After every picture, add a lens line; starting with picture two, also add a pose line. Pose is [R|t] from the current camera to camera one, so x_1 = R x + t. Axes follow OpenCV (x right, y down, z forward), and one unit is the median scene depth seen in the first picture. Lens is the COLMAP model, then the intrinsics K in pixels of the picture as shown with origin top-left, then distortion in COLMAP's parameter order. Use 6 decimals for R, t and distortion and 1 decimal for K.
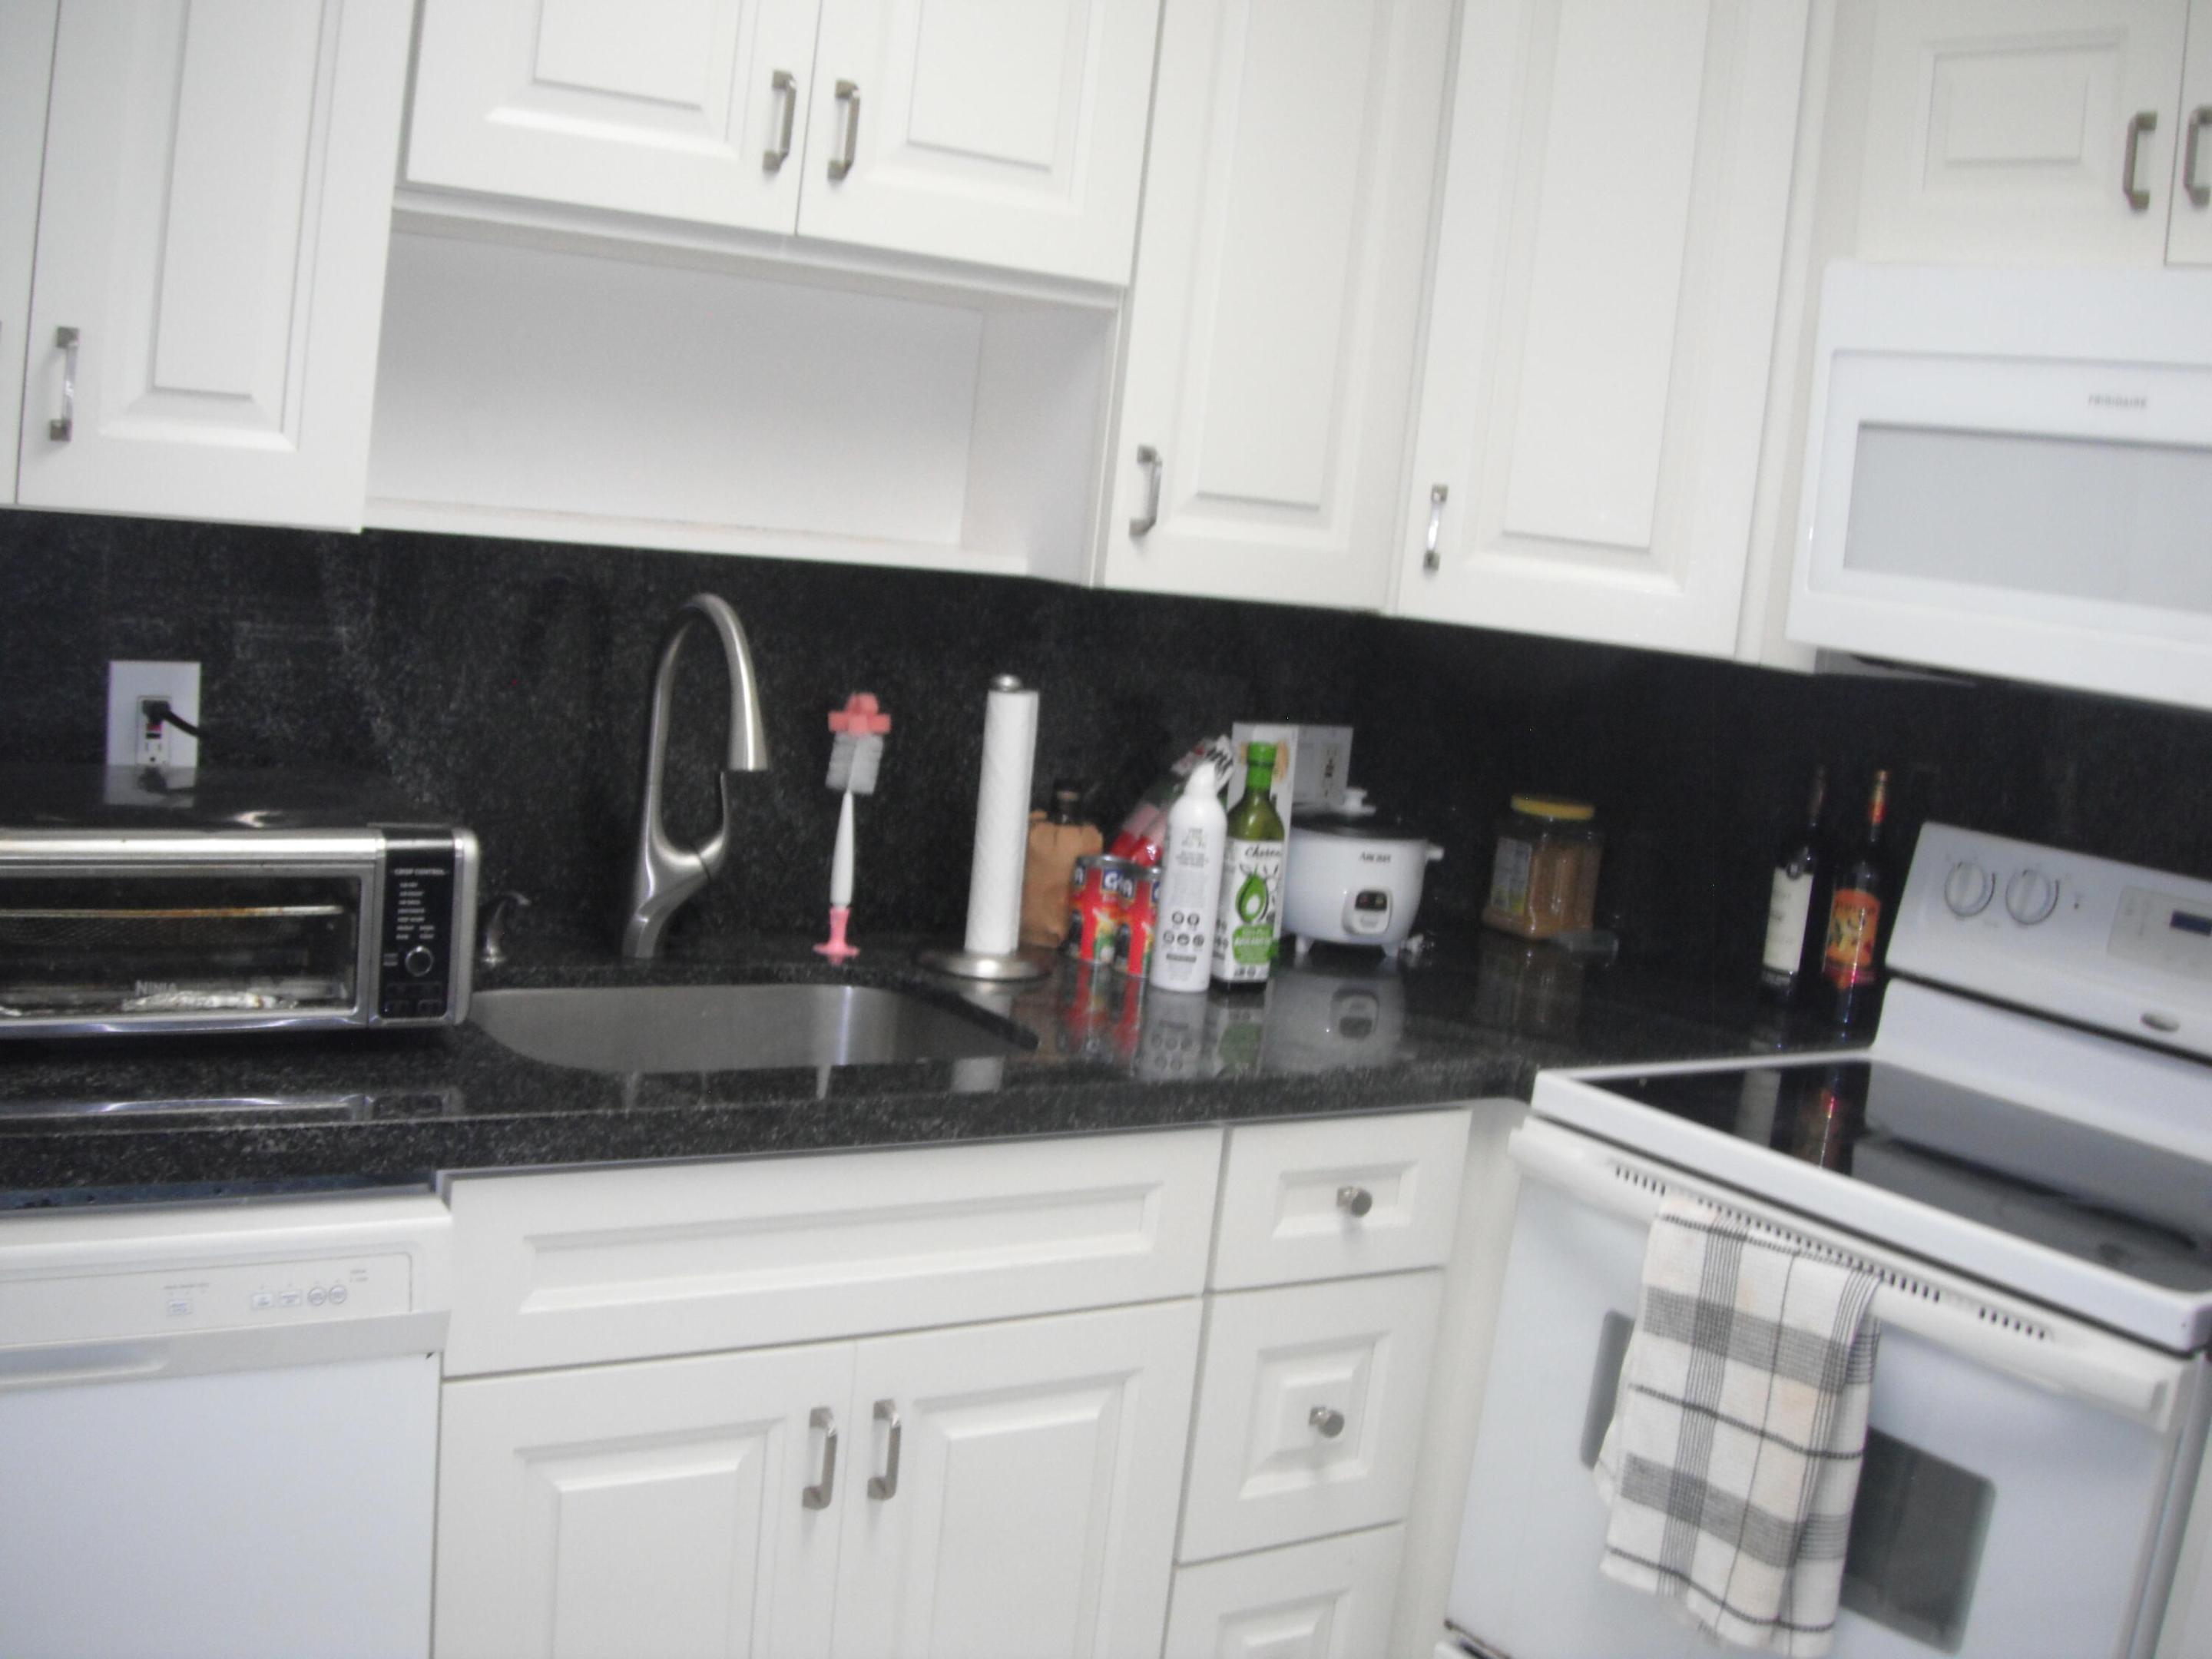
lens RADIAL K [[2369.7, 0, 1106.0], [0, 2369.7, 829.5], [0, 0, 1]] dist [-0.251149, 0.136186]
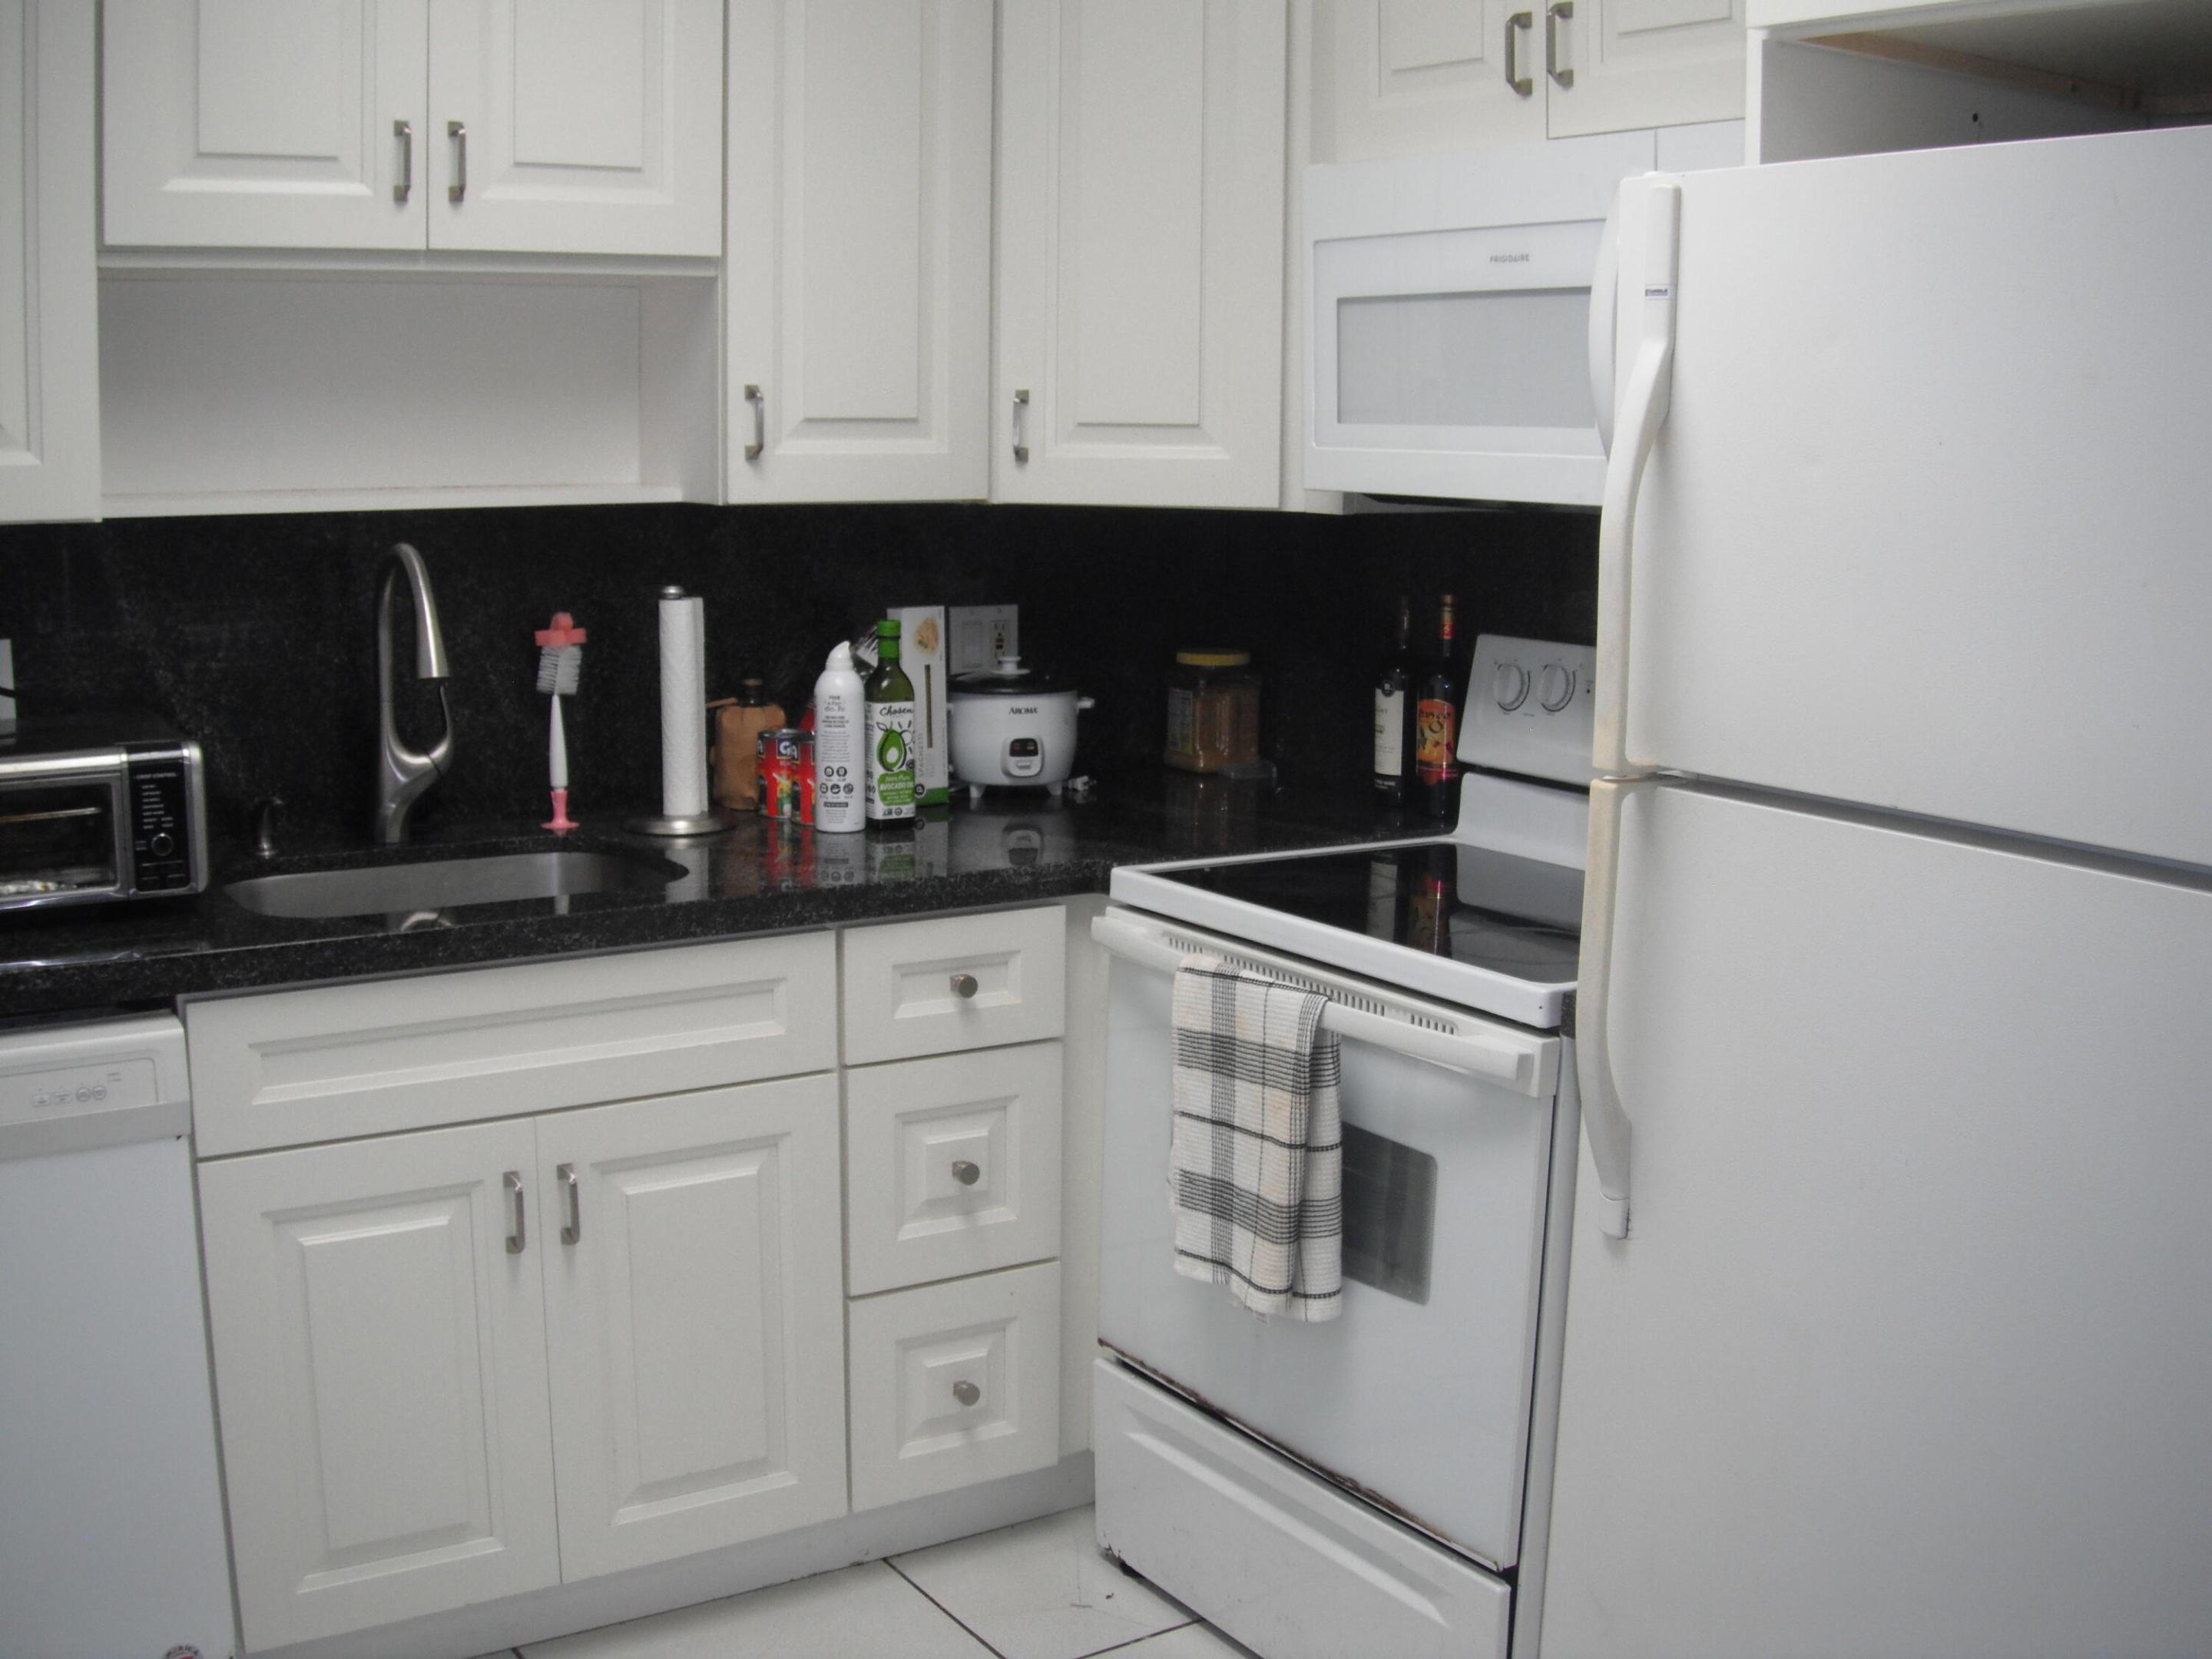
lens RADIAL K [[2369.7, 0, 1106.0], [0, 2369.7, 829.5], [0, 0, 1]] dist [-0.251149, 0.136186]
pose [[0.995461, -0.092017, -0.024291, 0.215876], [0.092667, 0.995327, 0.027164, 0.051731], [0.021678, -0.029292, 0.999336, -0.217203]]
